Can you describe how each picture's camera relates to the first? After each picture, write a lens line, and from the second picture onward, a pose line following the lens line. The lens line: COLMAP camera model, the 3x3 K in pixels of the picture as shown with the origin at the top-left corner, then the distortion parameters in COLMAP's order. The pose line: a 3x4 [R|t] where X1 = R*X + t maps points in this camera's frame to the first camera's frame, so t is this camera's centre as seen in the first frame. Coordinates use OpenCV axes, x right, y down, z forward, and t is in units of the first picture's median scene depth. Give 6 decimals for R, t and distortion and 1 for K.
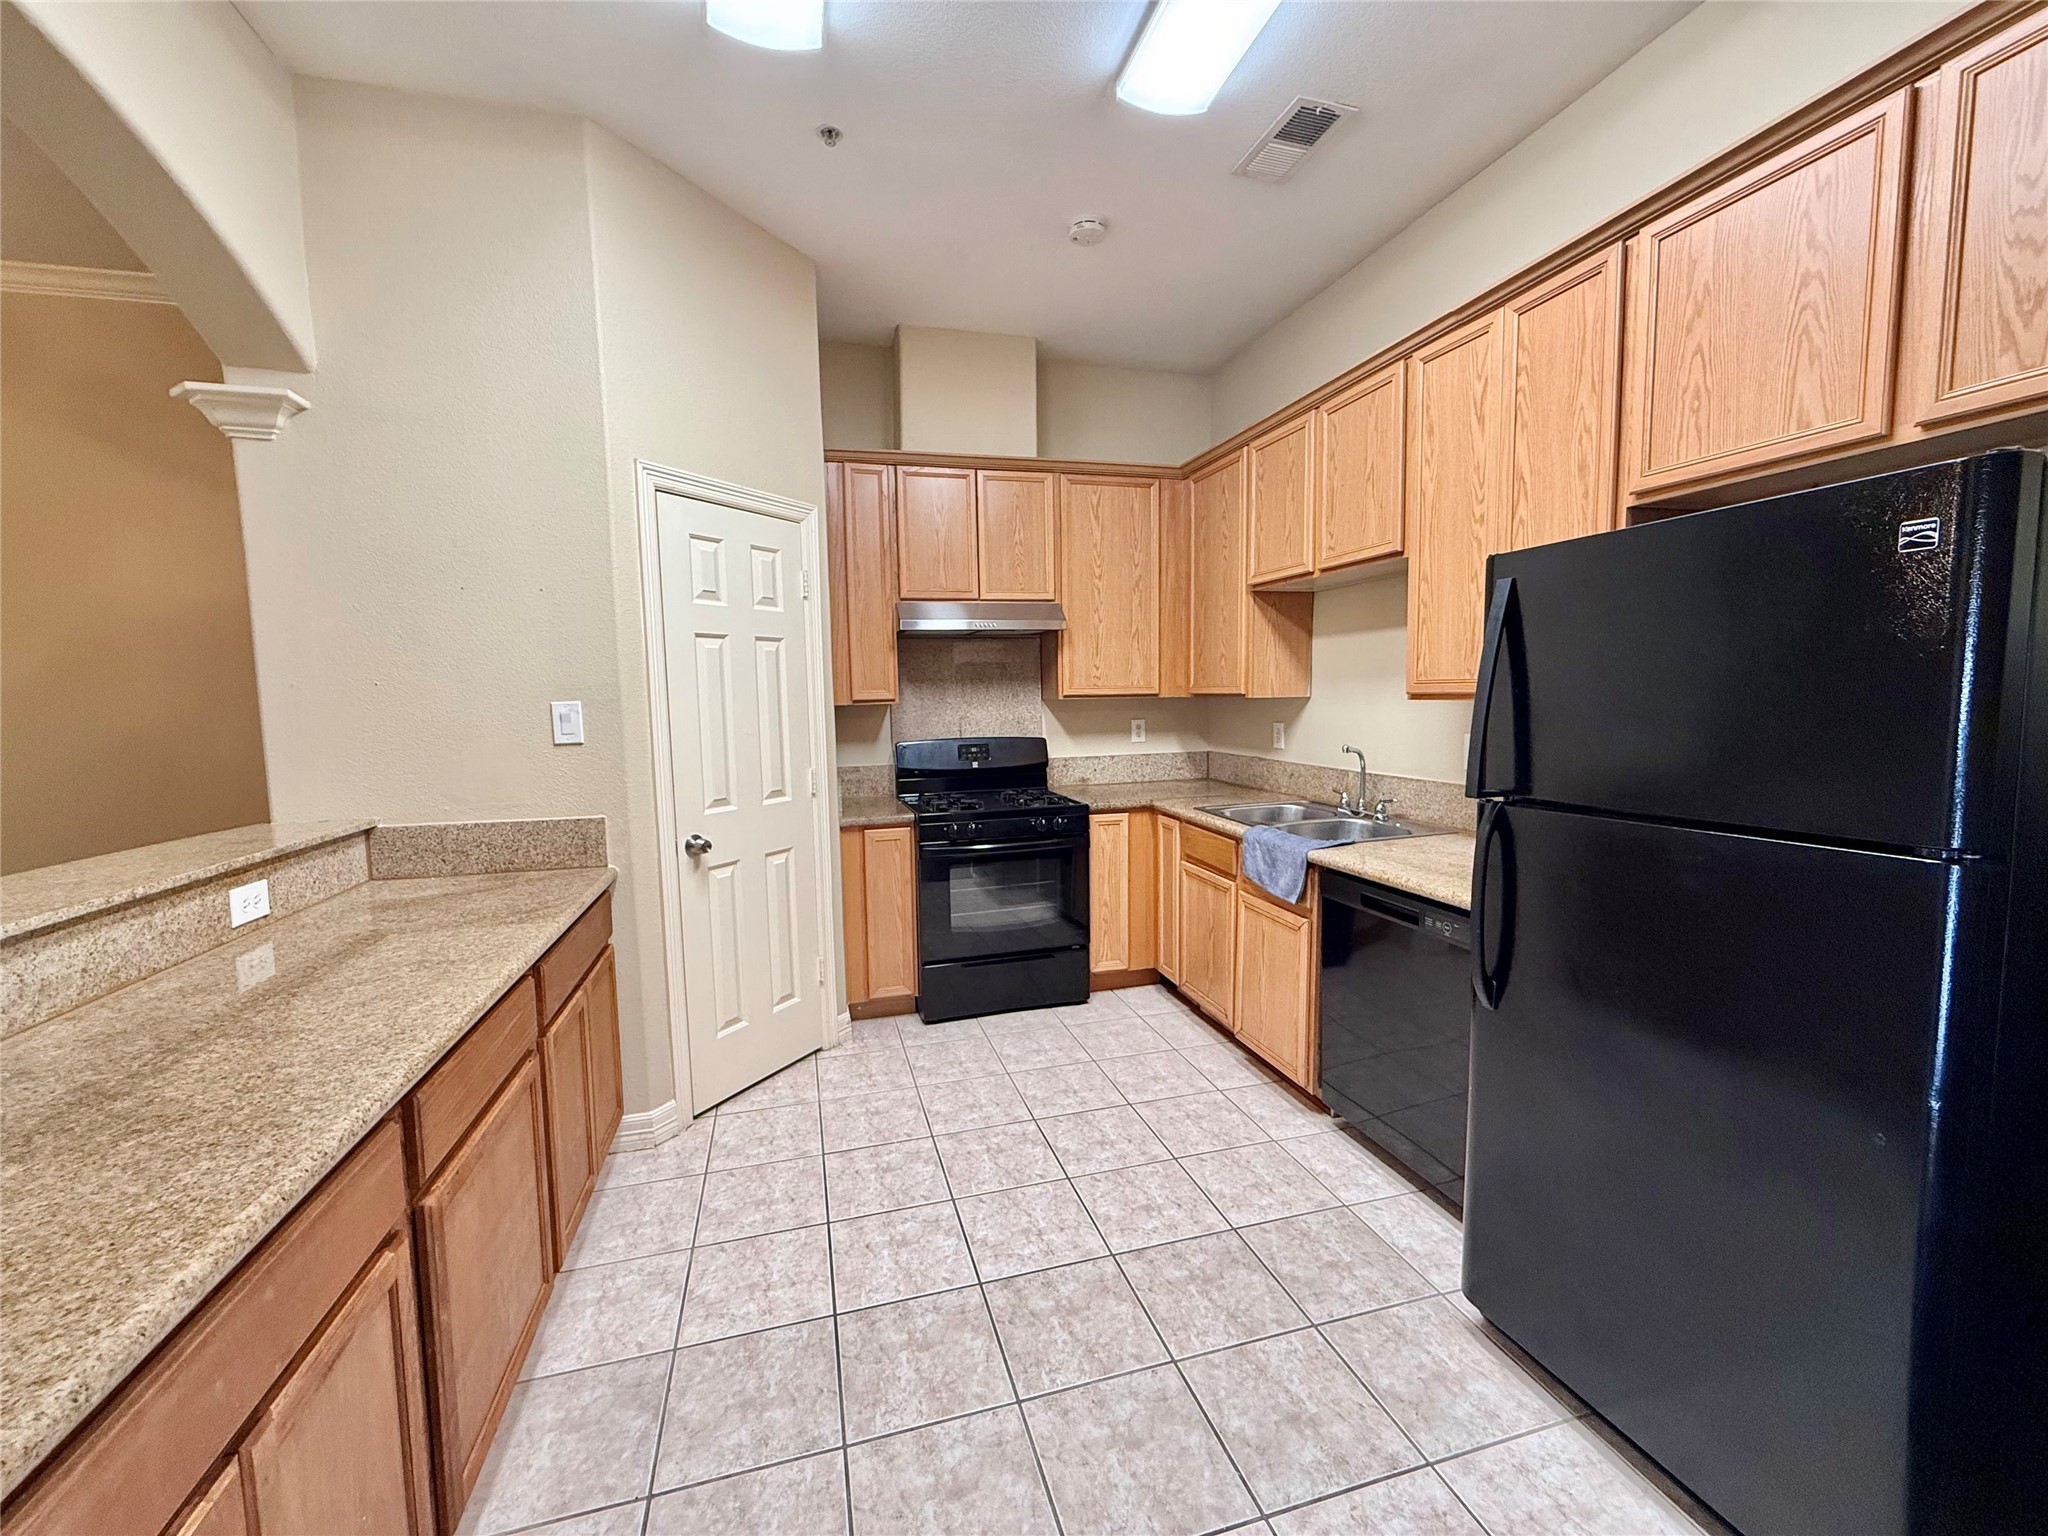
lens RADIAL K [[821.3, 0, 1024.0], [0, 821.3, 768.0], [0, 0, 1]] dist [0.000426, 0.000061]
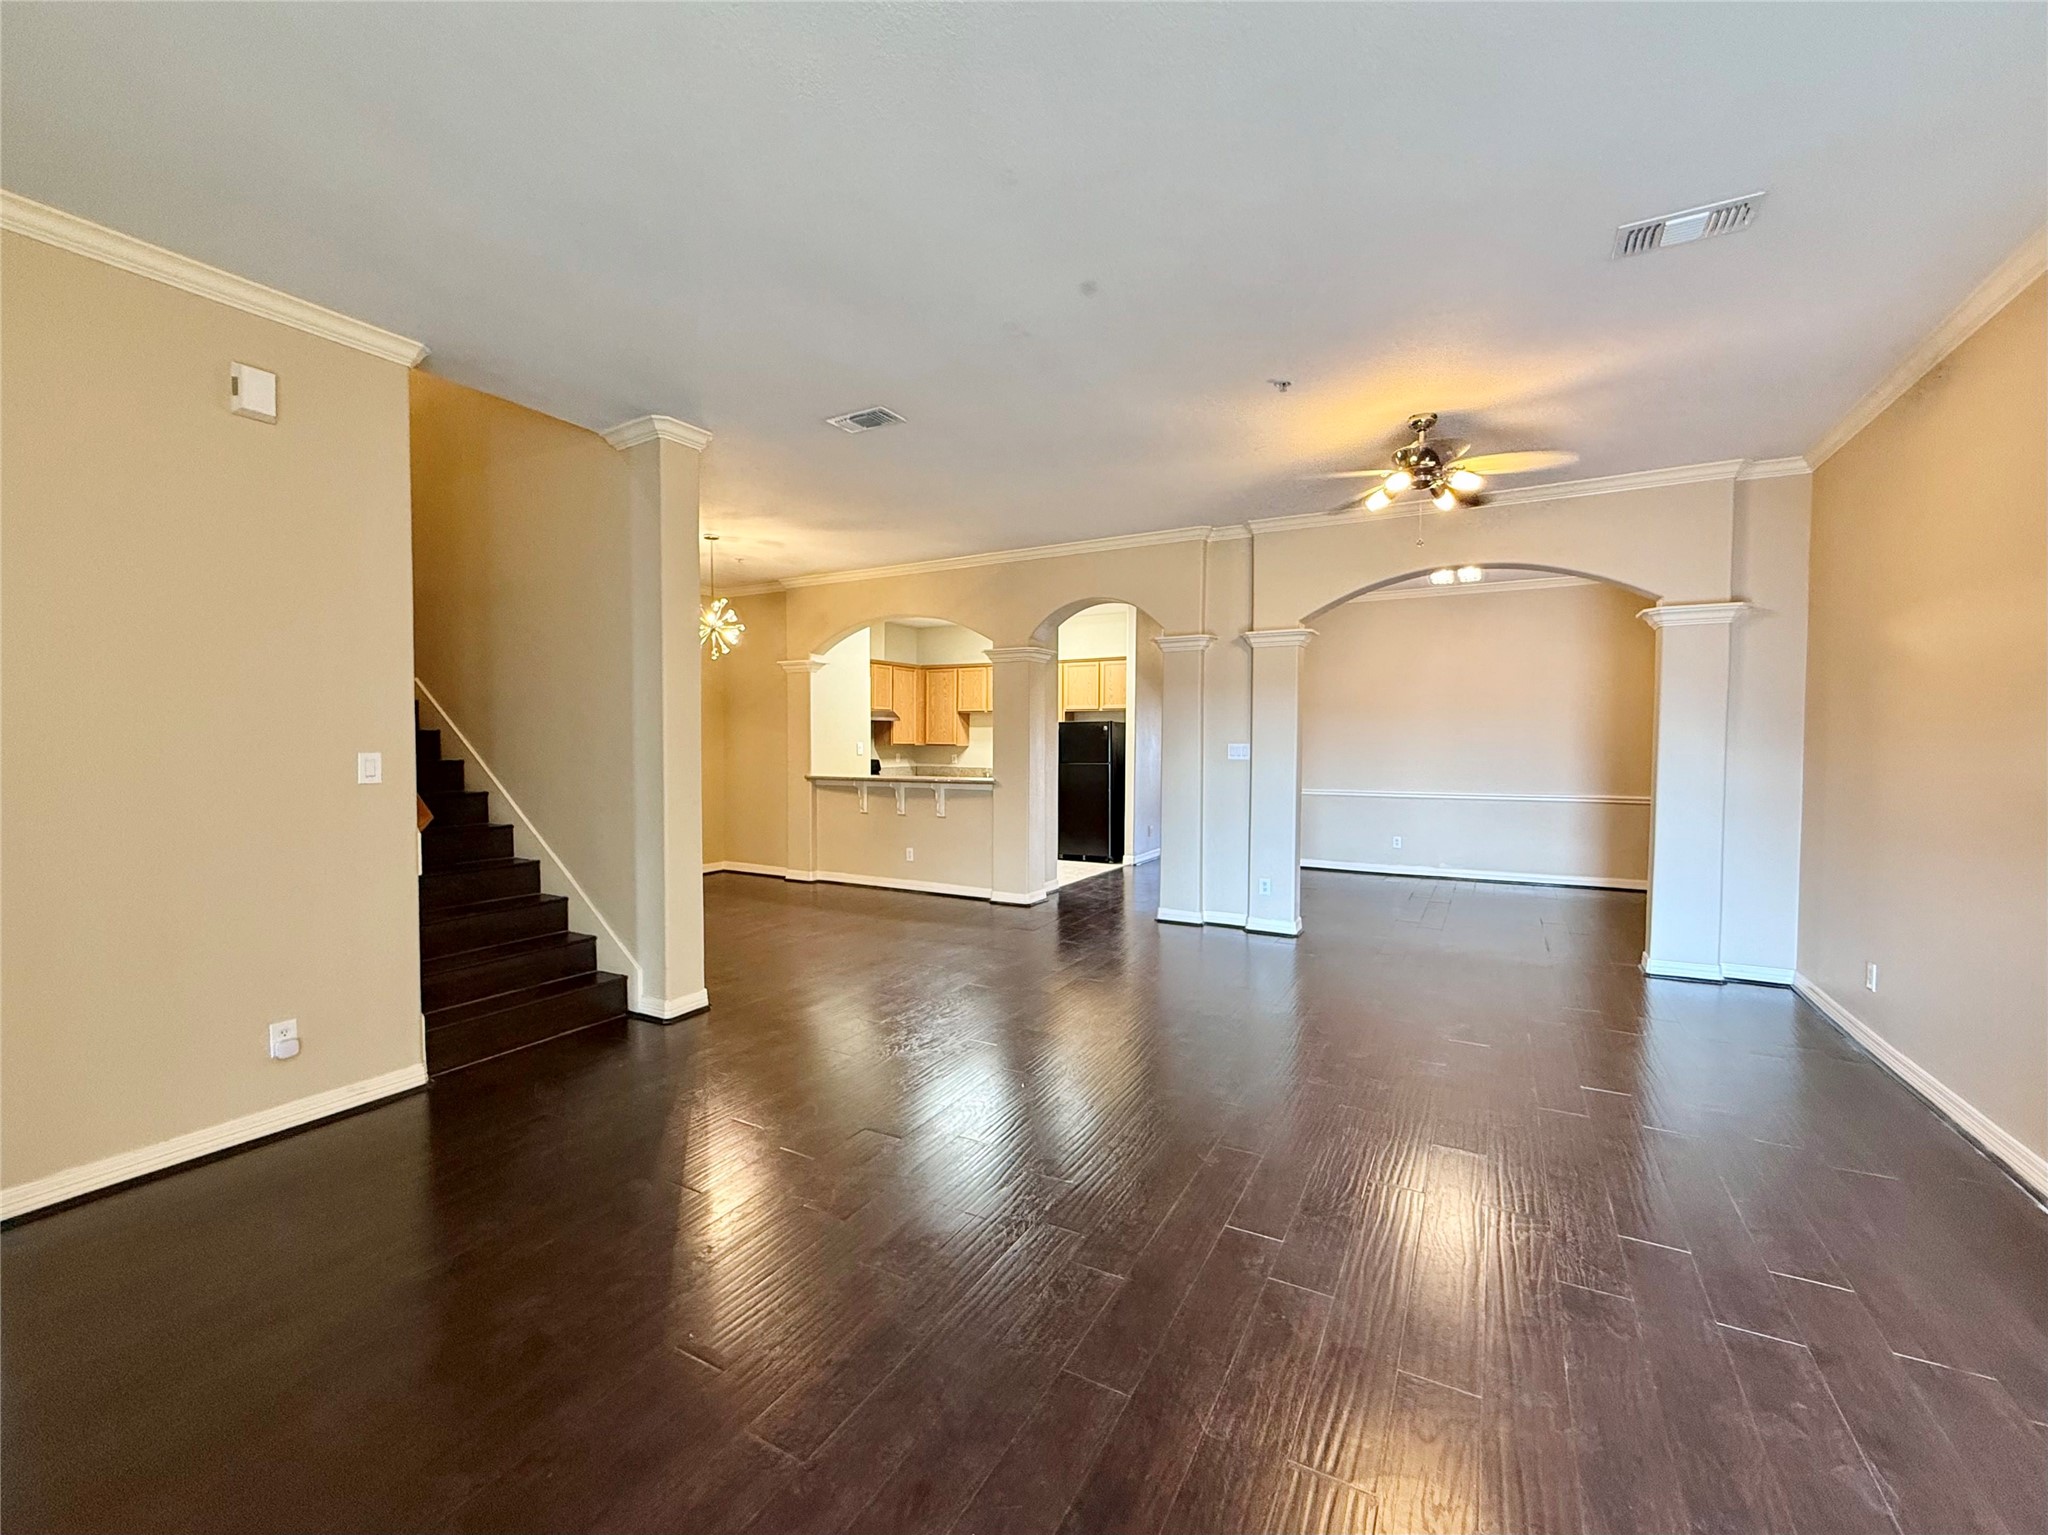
lens RADIAL K [[821.3, 0, 1024.0], [0, 821.3, 767.5], [0, 0, 1]] dist [0.000426, 0.000061]
pose [[0.706179, -0.003022, 0.708027, -1.715445], [0.047148, 0.997972, -0.042765, 0.139630], [-0.706462, 0.063582, 0.704890, -1.358024]]
